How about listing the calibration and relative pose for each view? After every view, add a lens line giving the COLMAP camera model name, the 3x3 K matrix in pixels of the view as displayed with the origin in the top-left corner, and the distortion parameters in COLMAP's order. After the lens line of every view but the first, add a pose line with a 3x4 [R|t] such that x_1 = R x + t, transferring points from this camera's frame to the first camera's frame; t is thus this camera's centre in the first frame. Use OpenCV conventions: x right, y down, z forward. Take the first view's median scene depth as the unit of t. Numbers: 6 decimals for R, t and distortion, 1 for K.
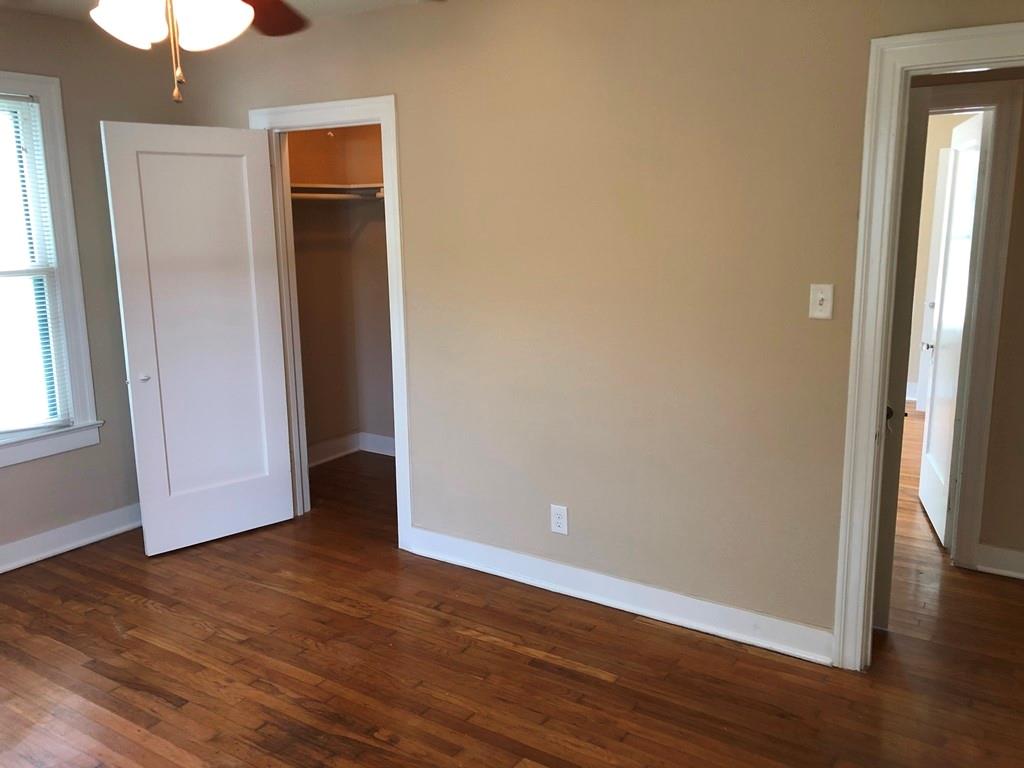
lens RADIAL K [[832.6, 0, 512.0], [0, 832.6, 384.0], [0, 0, 1]] dist [0.042683, -0.008781]
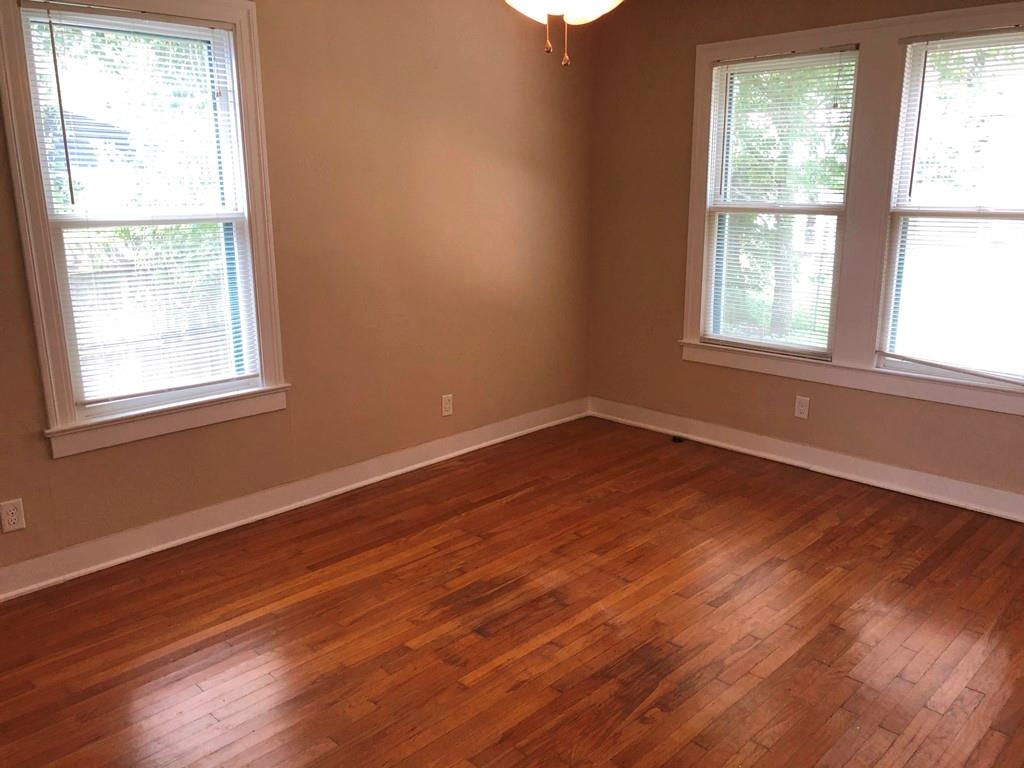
lens RADIAL K [[832.6, 0, 512.0], [0, 832.6, 384.0], [0, 0, 1]] dist [0.042683, -0.008781]
pose [[-0.207819, 0.242338, -0.947673, 0.511744], [-0.180702, 0.942638, 0.280677, -0.124543], [0.961331, 0.229576, -0.152107, 0.682981]]
